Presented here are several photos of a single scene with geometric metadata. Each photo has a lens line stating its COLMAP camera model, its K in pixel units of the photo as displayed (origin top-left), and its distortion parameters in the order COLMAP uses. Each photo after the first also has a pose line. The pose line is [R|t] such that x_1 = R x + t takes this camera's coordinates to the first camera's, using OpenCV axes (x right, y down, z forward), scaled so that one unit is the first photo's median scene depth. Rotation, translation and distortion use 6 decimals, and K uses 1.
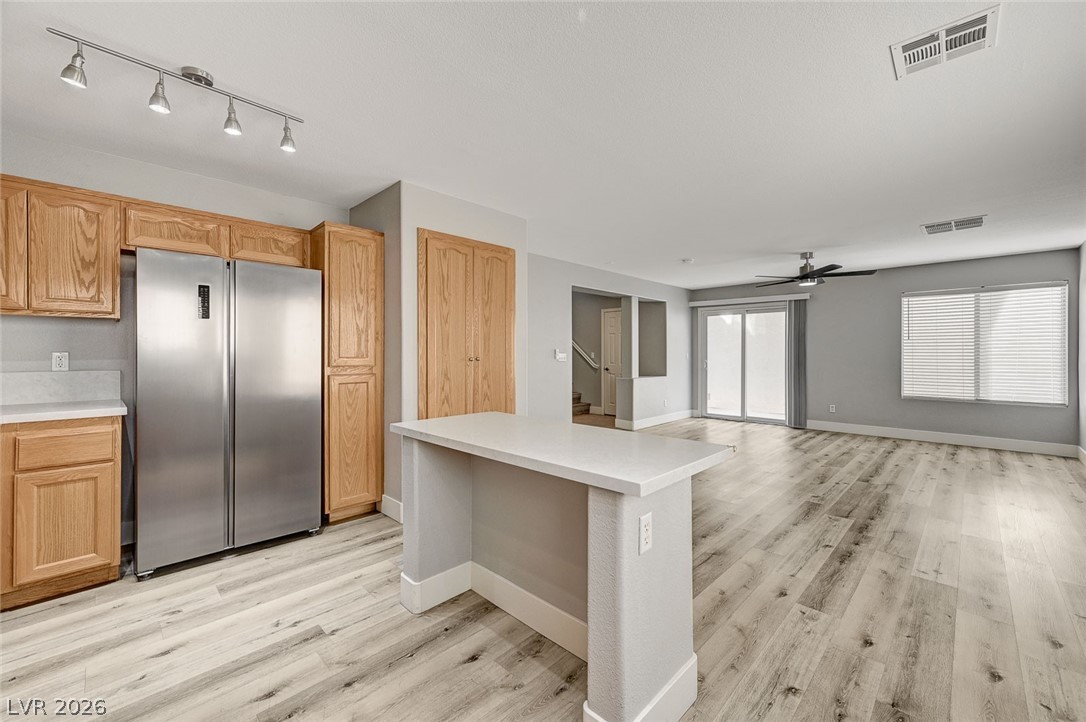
lens RADIAL K [[437.6, 0, 544.0], [0, 437.6, 353.0], [0, 0, 1]] dist [-0.002560, 0.003100]
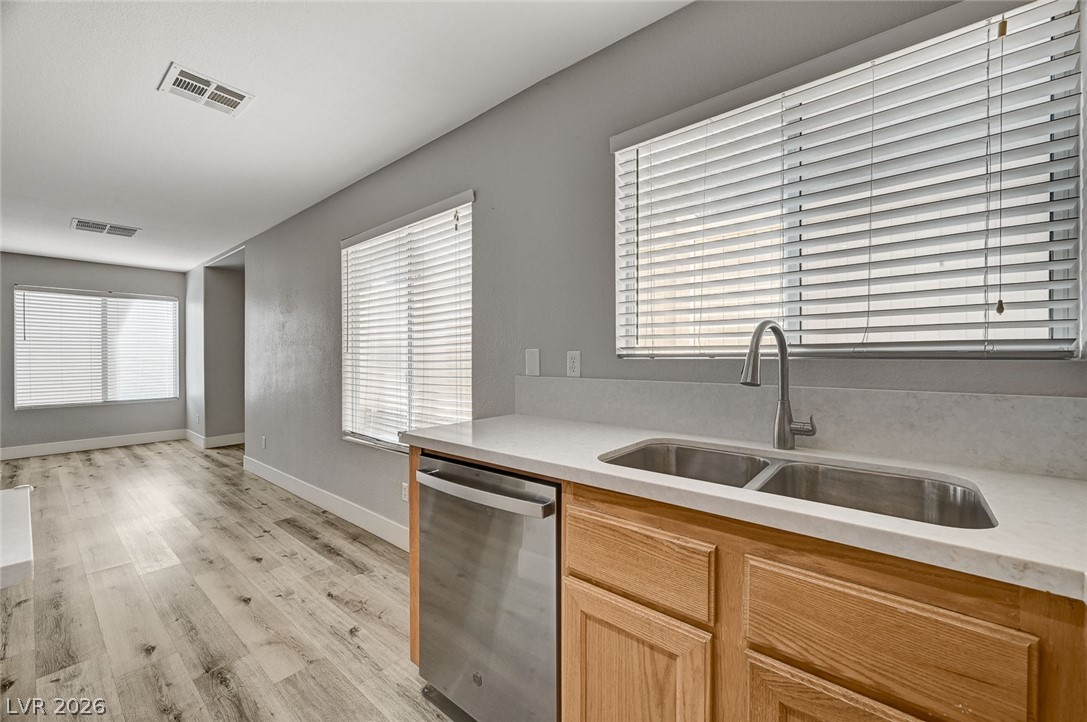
lens RADIAL K [[438.0, 0, 539.1], [0, 438.0, 351.0], [0, 0, 1]] dist [-0.002560, 0.003100]
pose [[-0.070434, 0.006948, 0.997492, -0.192733], [0.005705, 0.999962, -0.006562, 0.002122], [-0.997500, 0.005229, -0.070471, 0.121467]]
